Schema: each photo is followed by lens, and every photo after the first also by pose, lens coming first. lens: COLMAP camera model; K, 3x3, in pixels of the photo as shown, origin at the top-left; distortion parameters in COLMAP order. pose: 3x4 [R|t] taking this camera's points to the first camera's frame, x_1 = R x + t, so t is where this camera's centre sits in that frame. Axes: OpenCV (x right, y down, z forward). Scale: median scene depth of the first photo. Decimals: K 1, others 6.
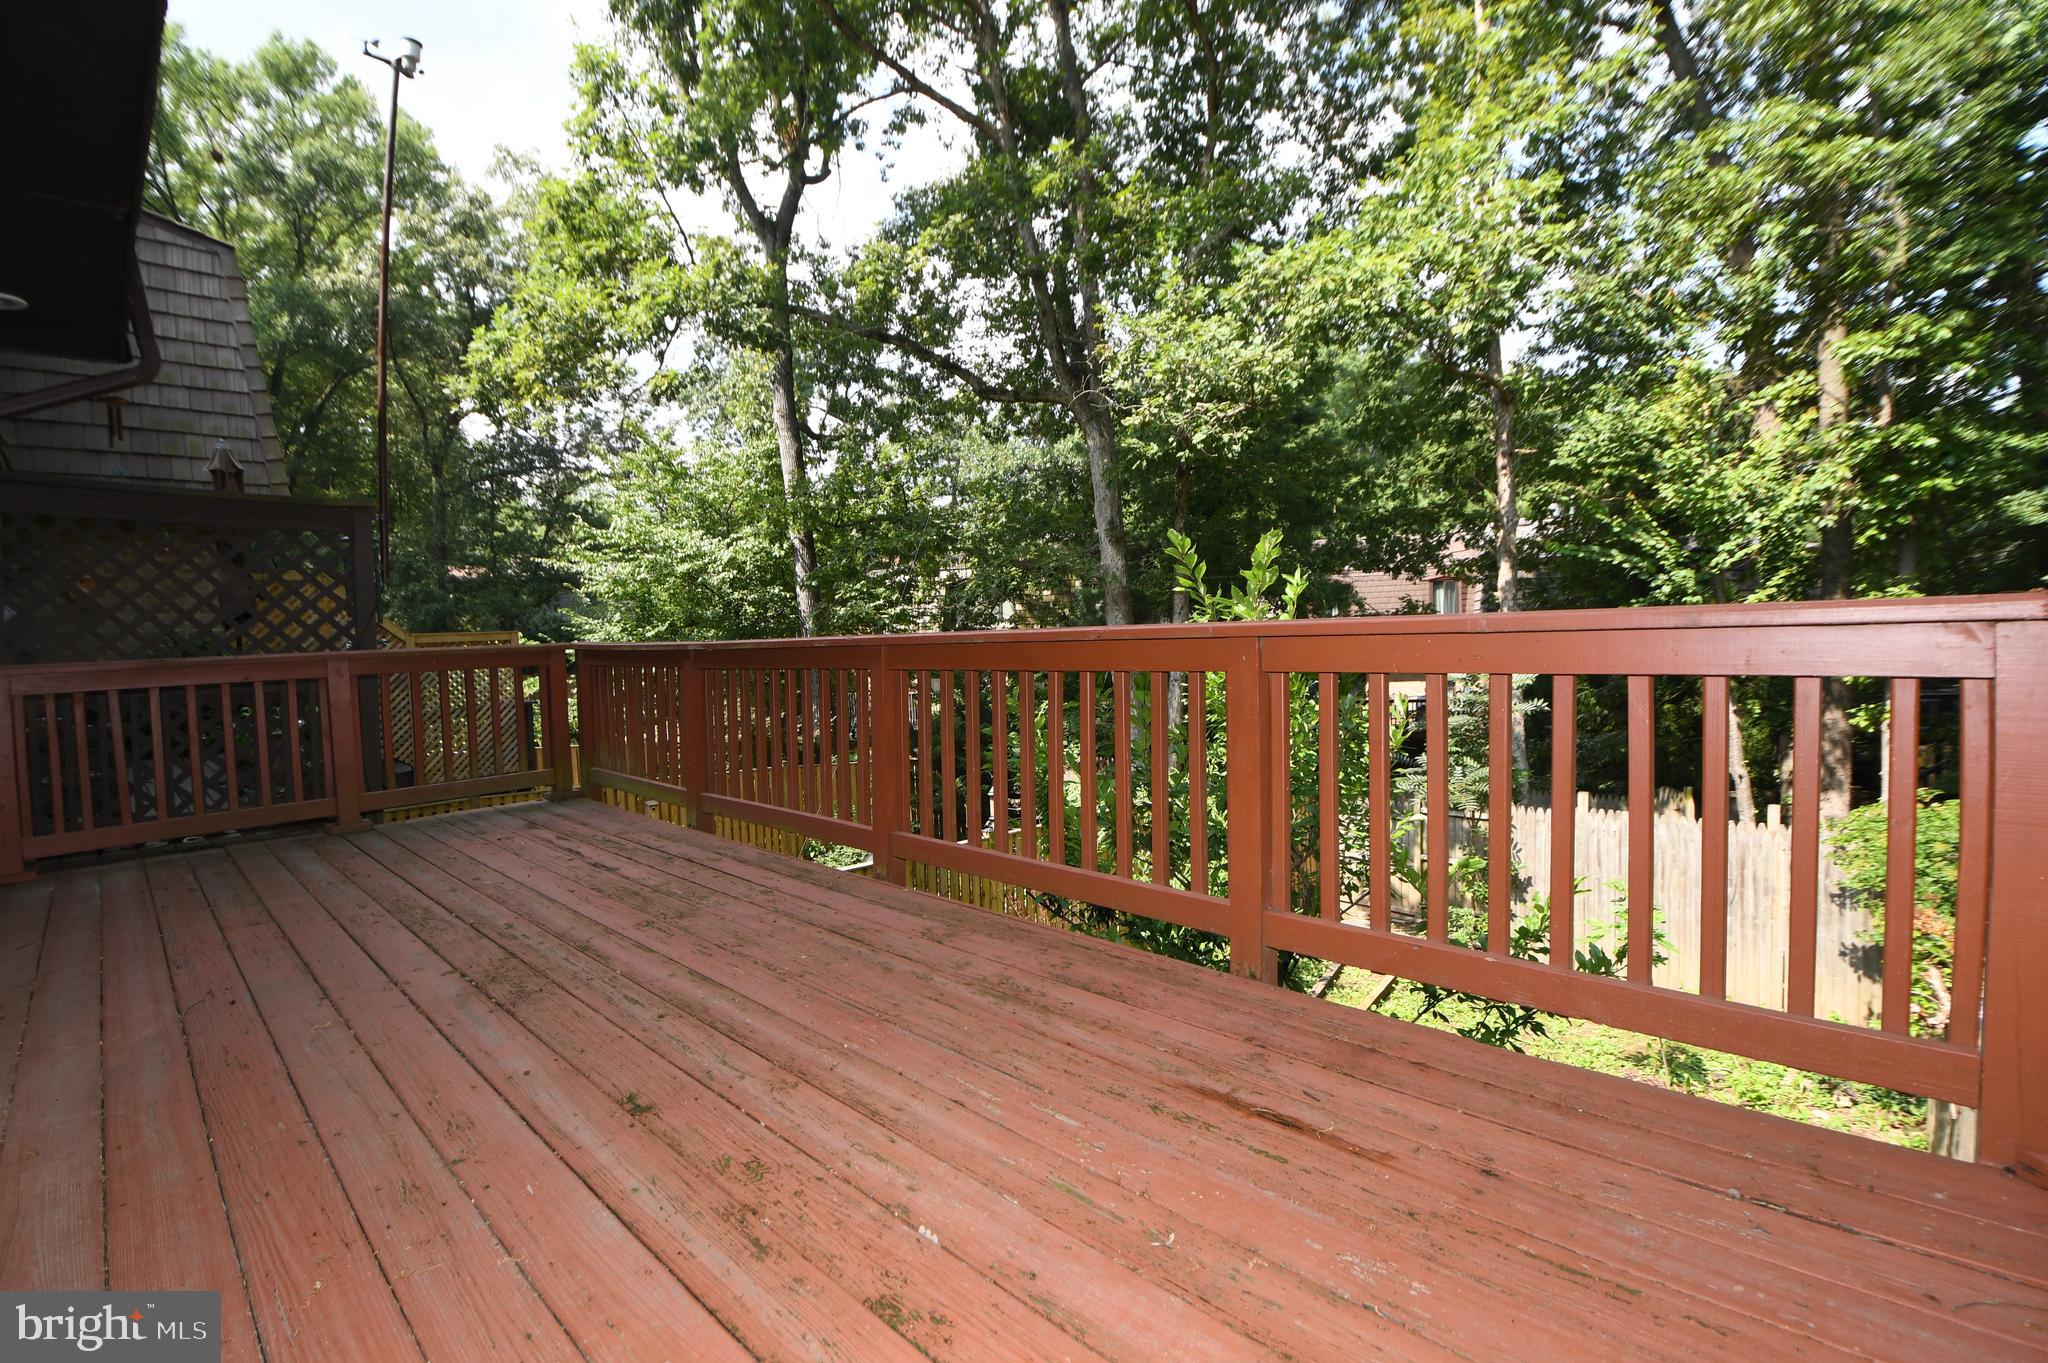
lens RADIAL K [[893.7, 0, 1014.1], [0, 893.7, 678.4], [0, 0, 1]] dist [0.010214, -0.018303]
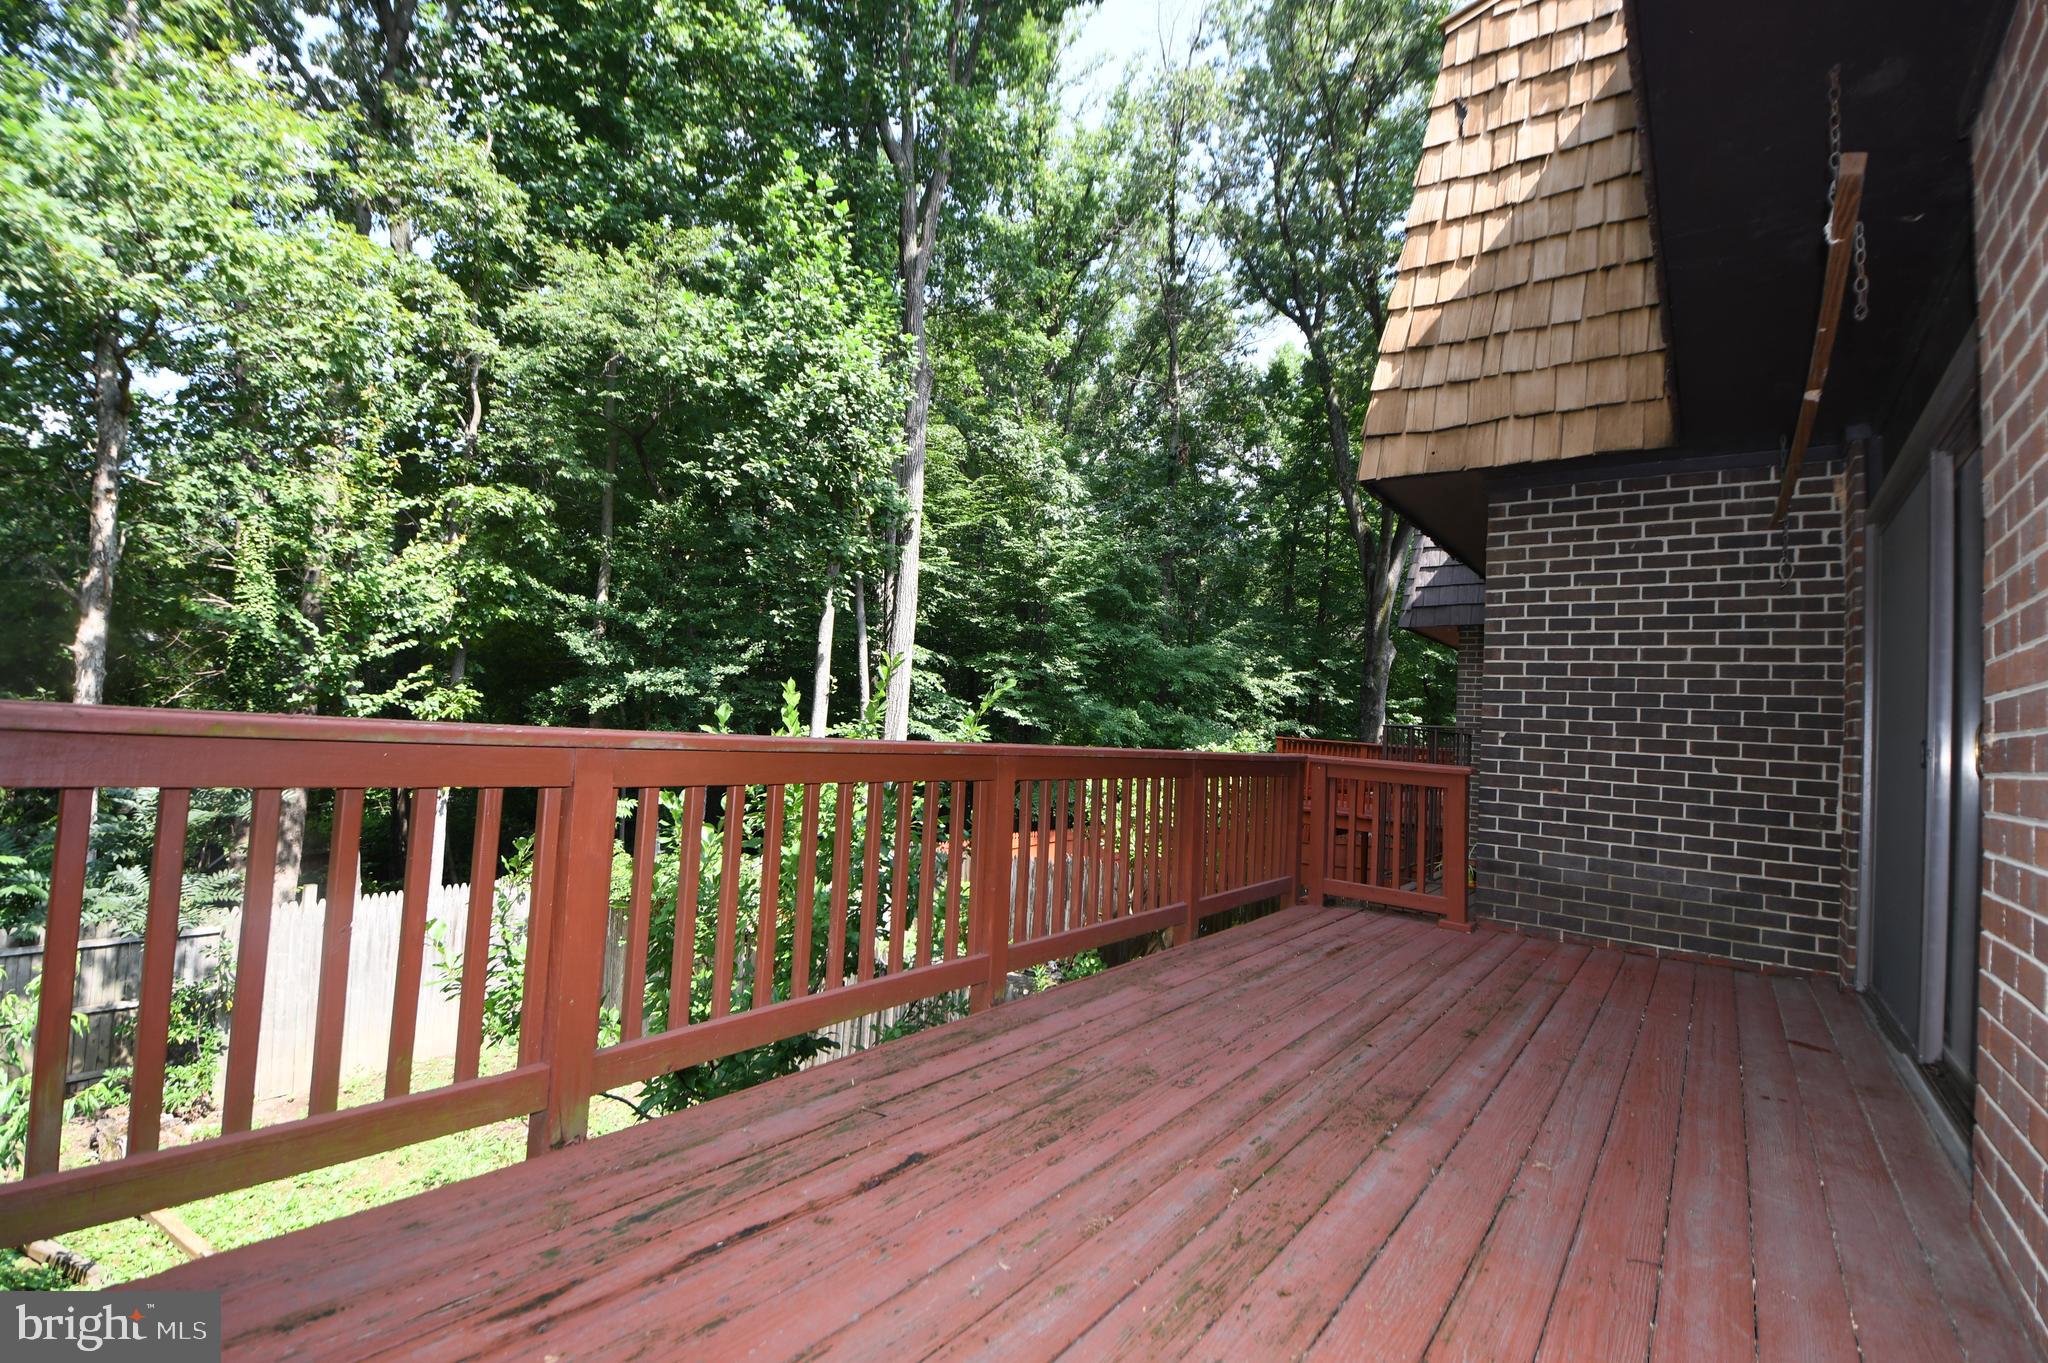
lens RADIAL K [[899.3, 0, 999.2], [0, 899.3, 691.5], [0, 0, 1]] dist [0.011545, -0.019271]
pose [[-0.093057, 0.064415, 0.993575, -0.347379], [-0.005127, 0.997861, -0.065173, -0.013849], [-0.995648, -0.011159, -0.092528, 0.338200]]
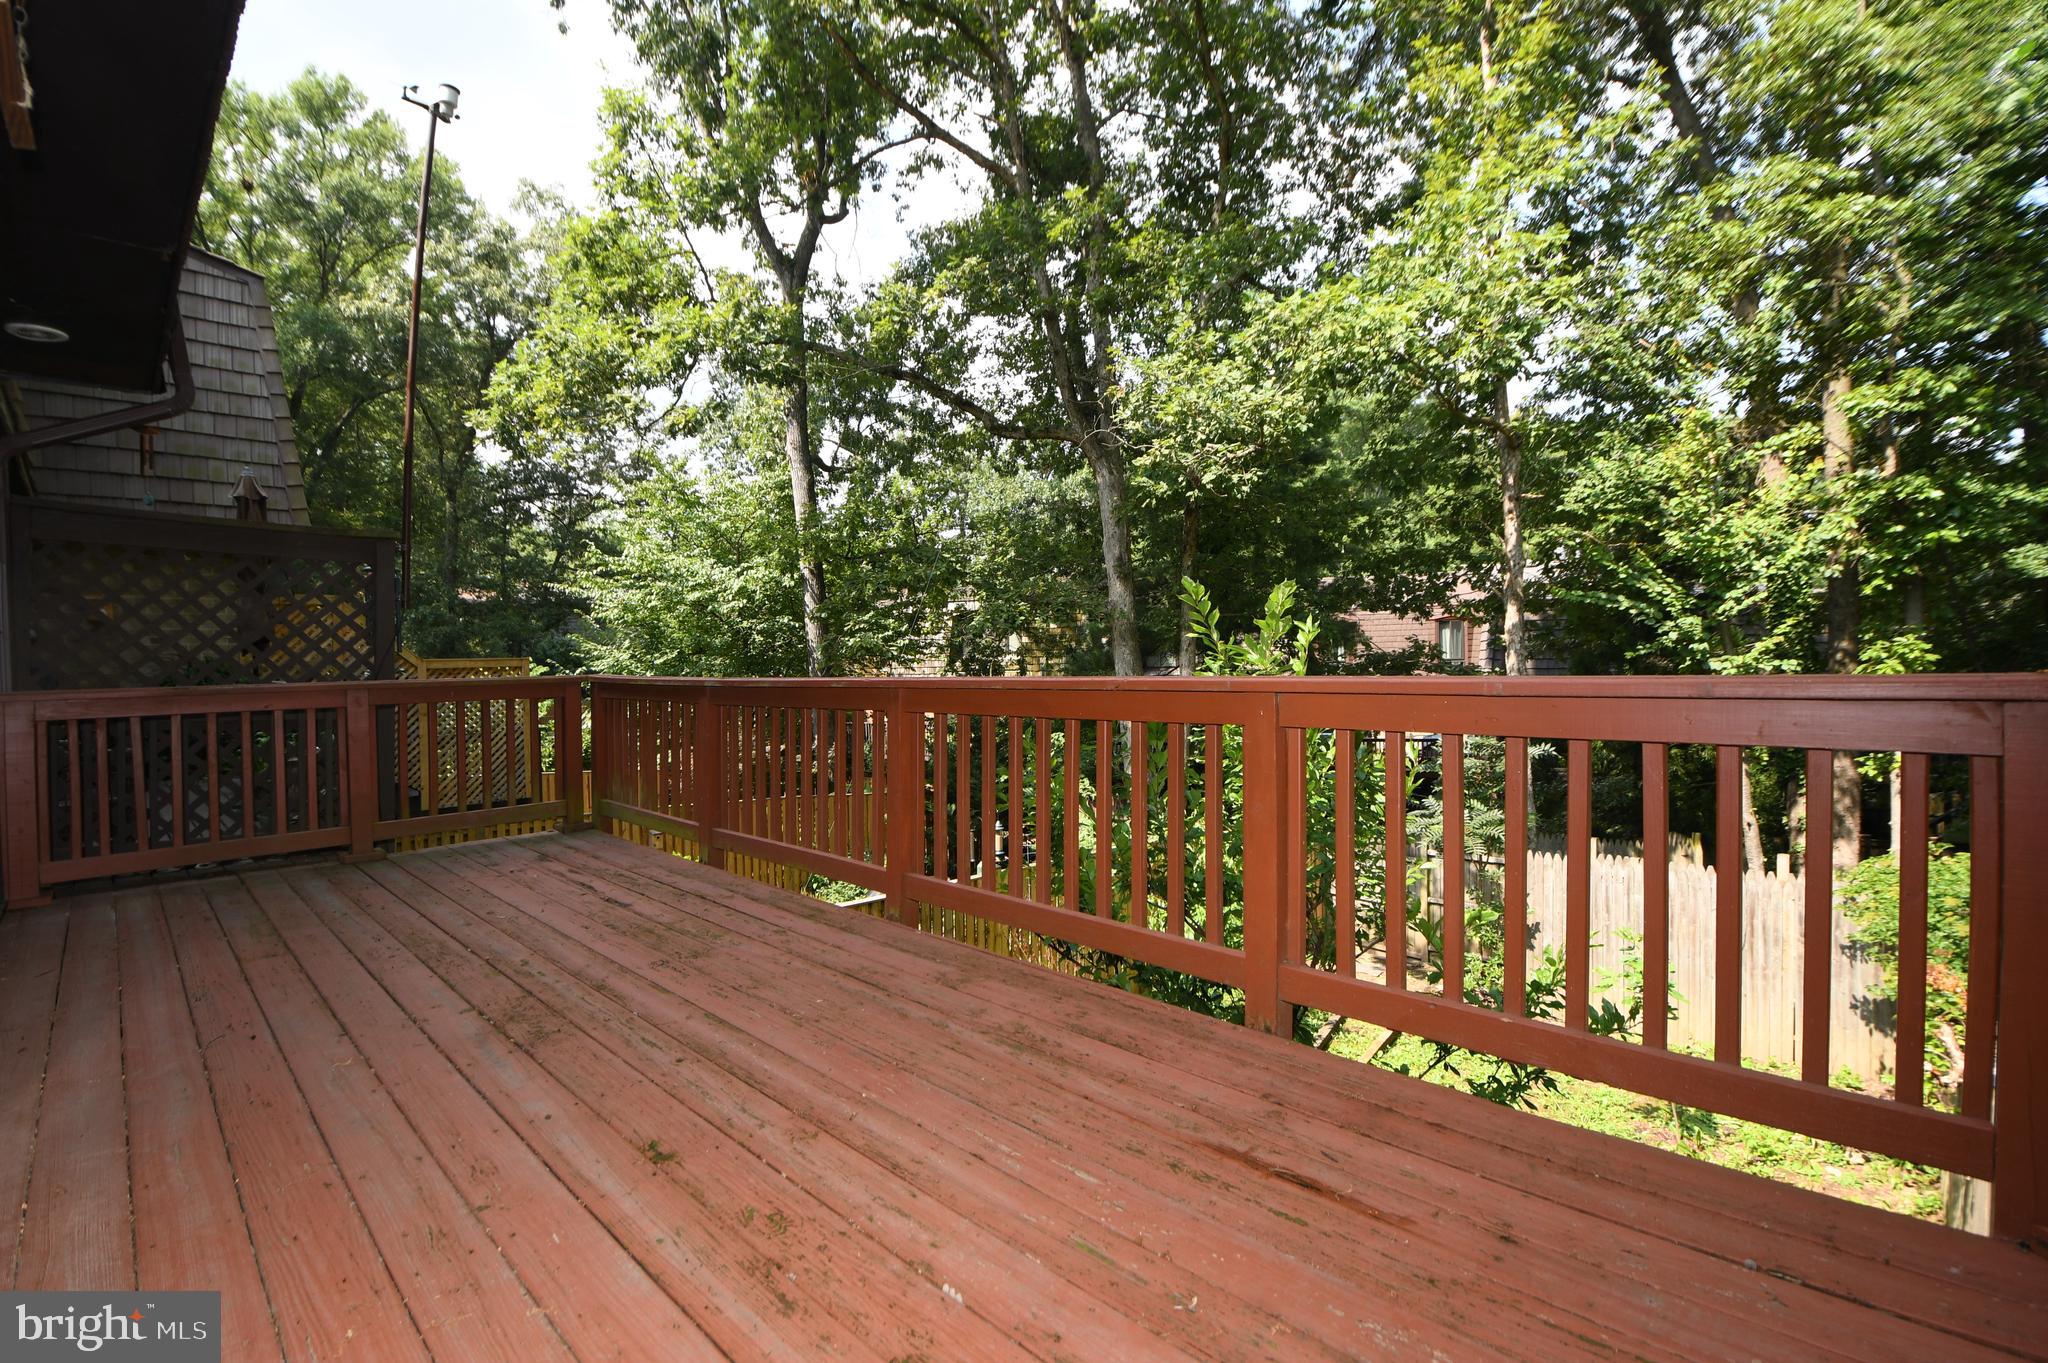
lens RADIAL K [[894.3, 0, 1015.0], [0, 894.3, 678.2], [0, 0, 1]] dist [0.010674, -0.018495]
pose [[0.999855, 0.016535, -0.004038, -0.004033], [-0.016665, 0.999267, -0.034476, -0.004608], [0.003465, 0.034538, 0.999397, -0.003891]]
